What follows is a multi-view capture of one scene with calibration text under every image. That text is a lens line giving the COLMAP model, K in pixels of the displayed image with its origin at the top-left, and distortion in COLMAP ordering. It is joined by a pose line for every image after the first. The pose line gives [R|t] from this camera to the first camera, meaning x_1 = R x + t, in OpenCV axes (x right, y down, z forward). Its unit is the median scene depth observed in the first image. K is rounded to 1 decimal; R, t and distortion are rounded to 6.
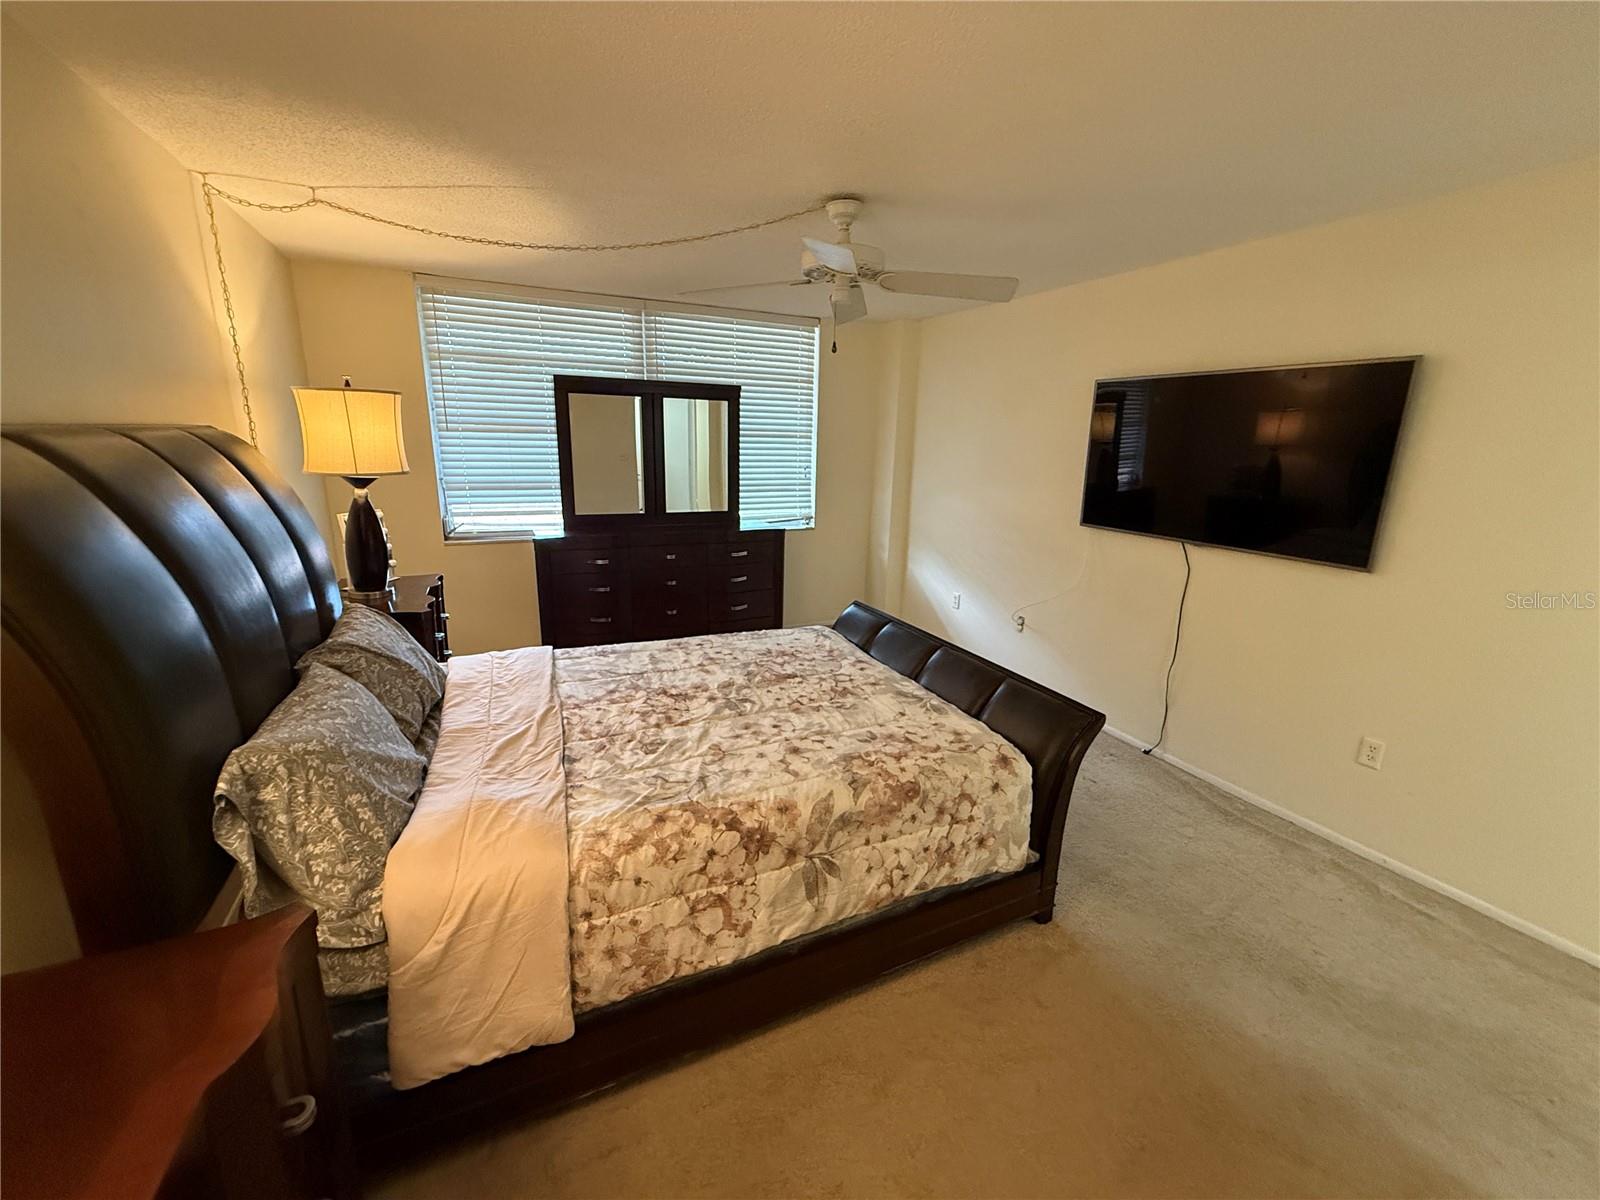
lens RADIAL K [[637.8, 0, 796.8], [0, 637.8, 599.0], [0, 0, 1]] dist [-0.001852, 0.000263]
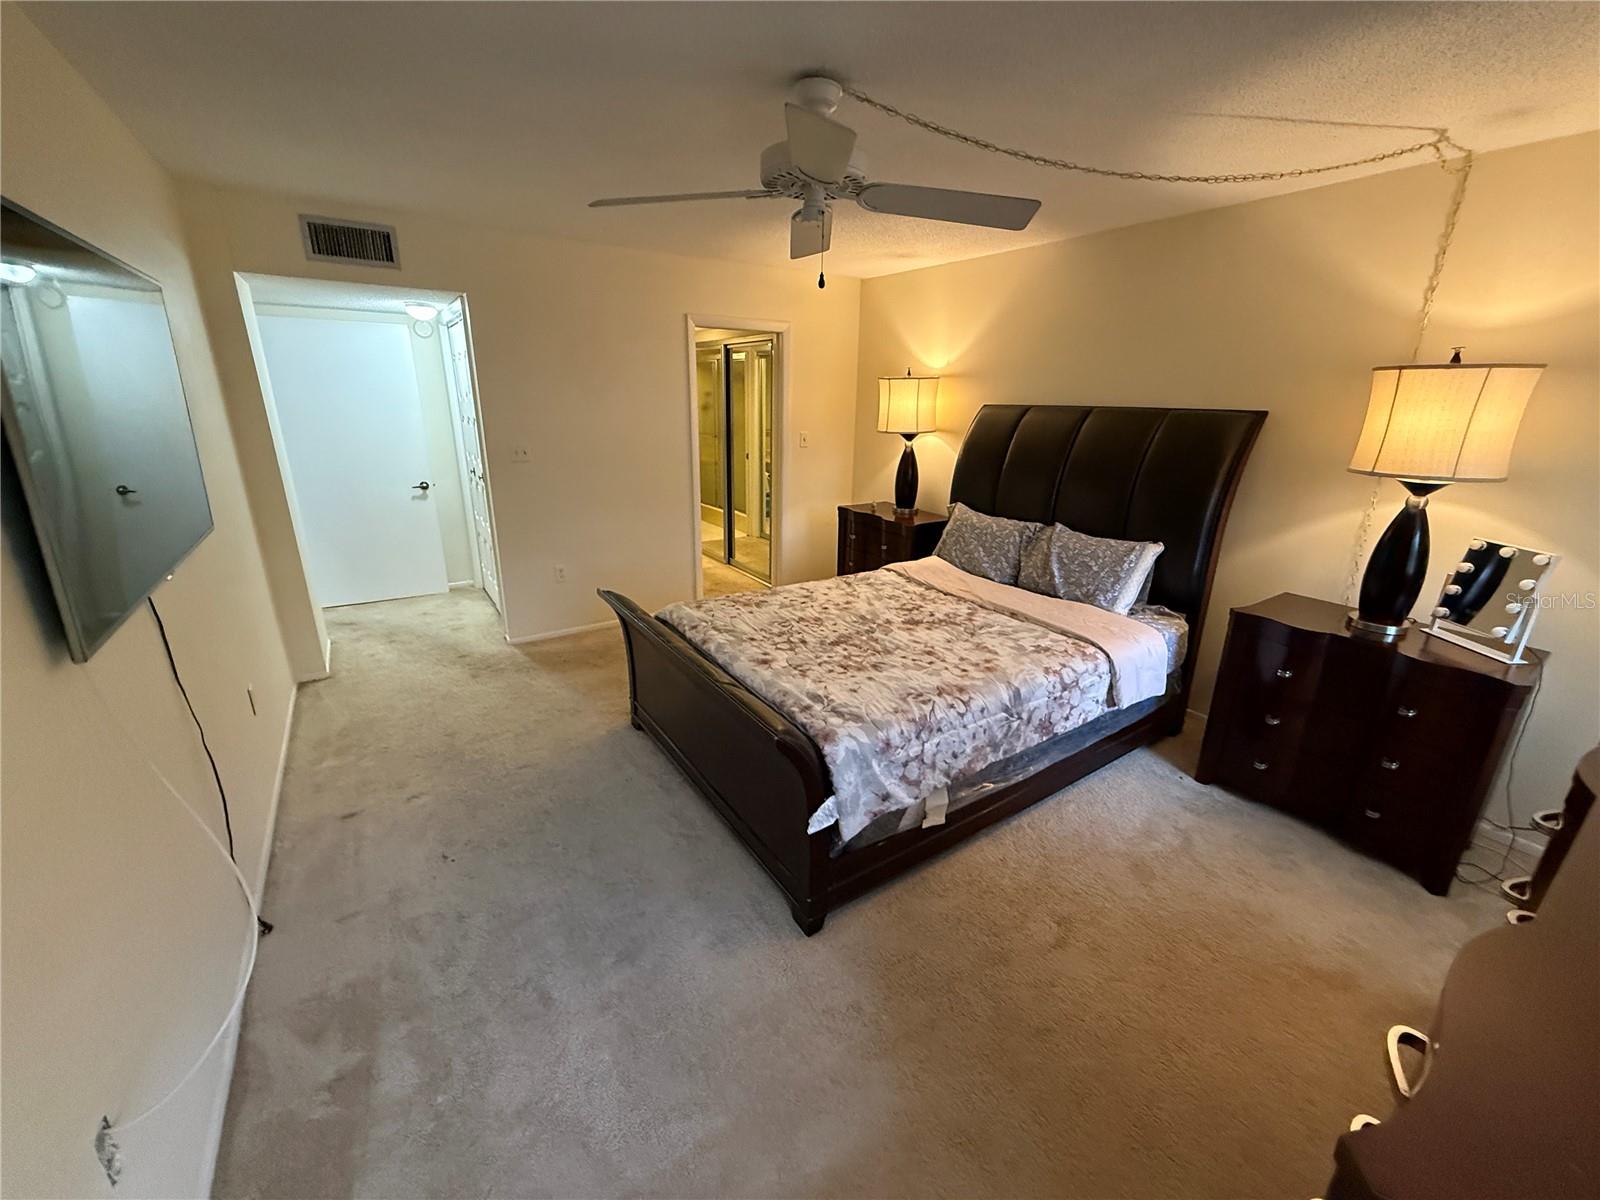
lens RADIAL K [[637.8, 0, 796.3], [0, 637.8, 599.6], [0, 0, 1]] dist [-0.001852, 0.000263]
pose [[-0.989620, 0.004321, -0.143641, 0.234808], [-0.072833, 0.846580, 0.527254, -0.557711], [0.123882, 0.532243, -0.837479, 2.160308]]
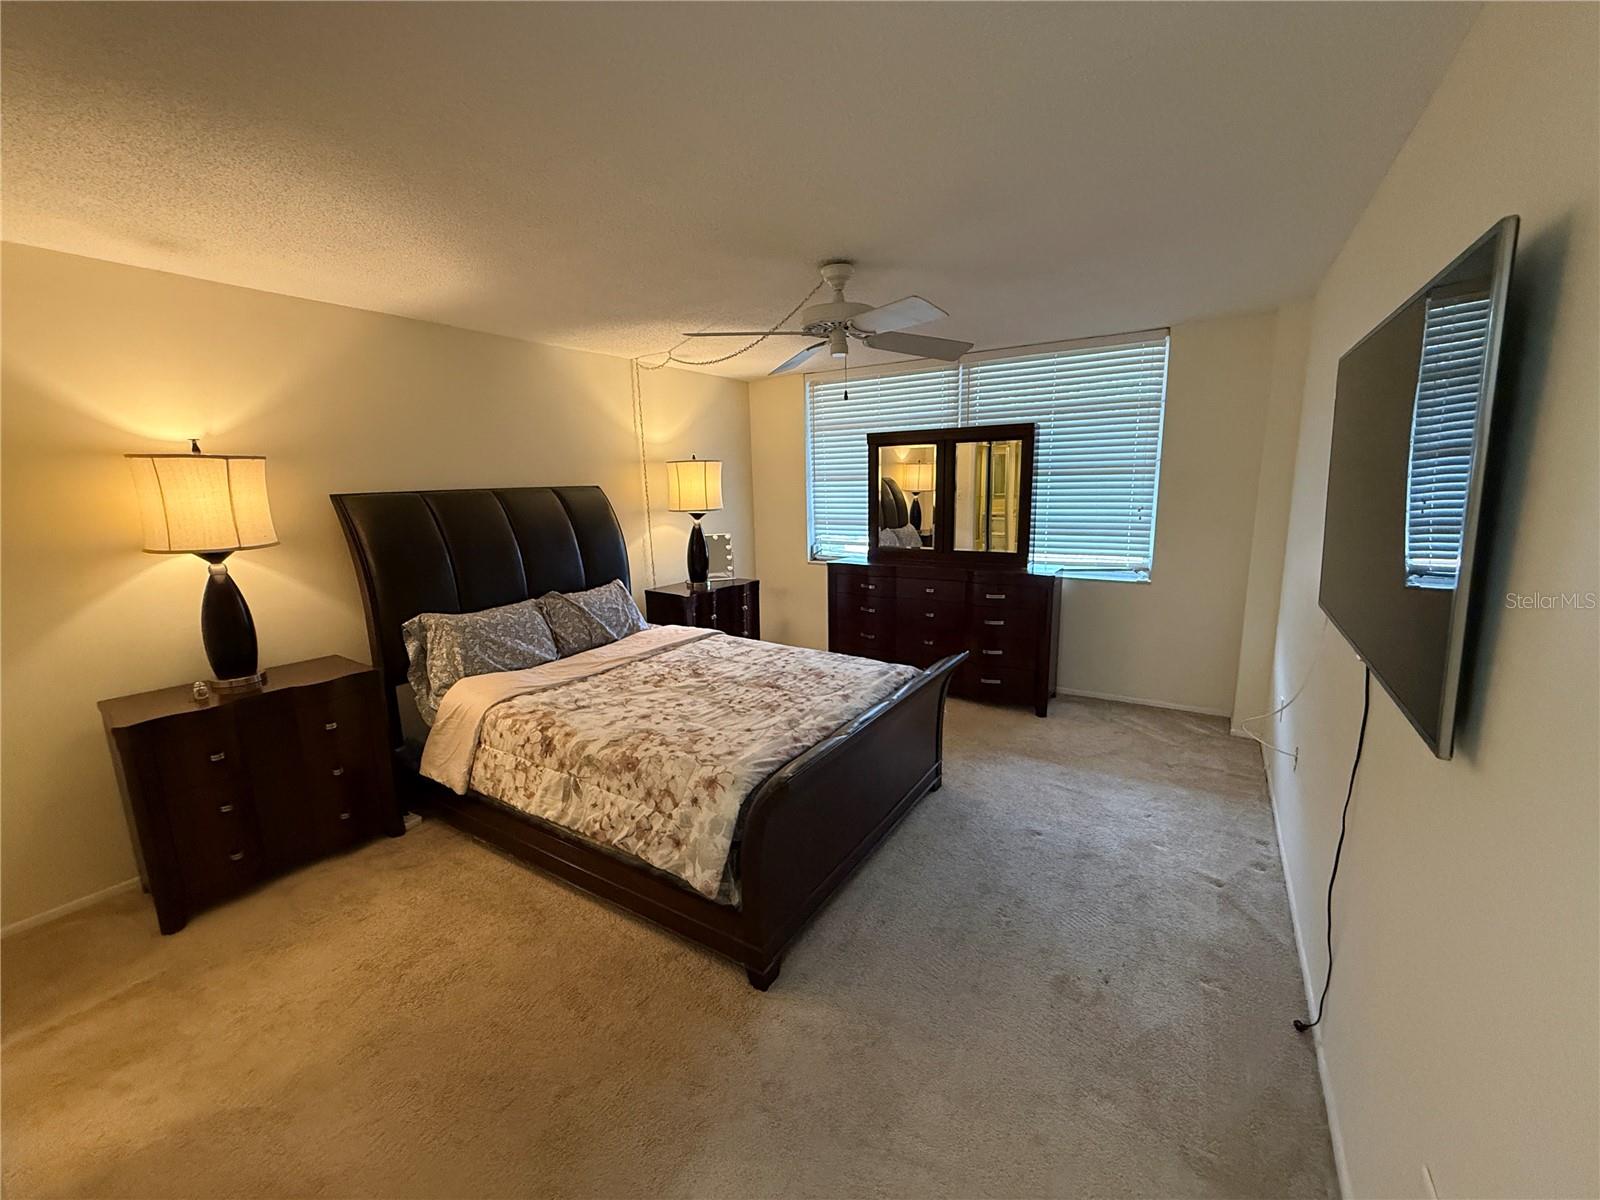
lens RADIAL K [[637.8, 0, 799.0], [0, 637.8, 596.7], [0, 0, 1]] dist [-0.001852, 0.000263]
pose [[0.528862, 0.118970, -0.840328, 1.146047], [-0.175224, 0.984100, 0.029047, -0.094313], [0.830422, 0.131884, 0.541299, 0.472879]]
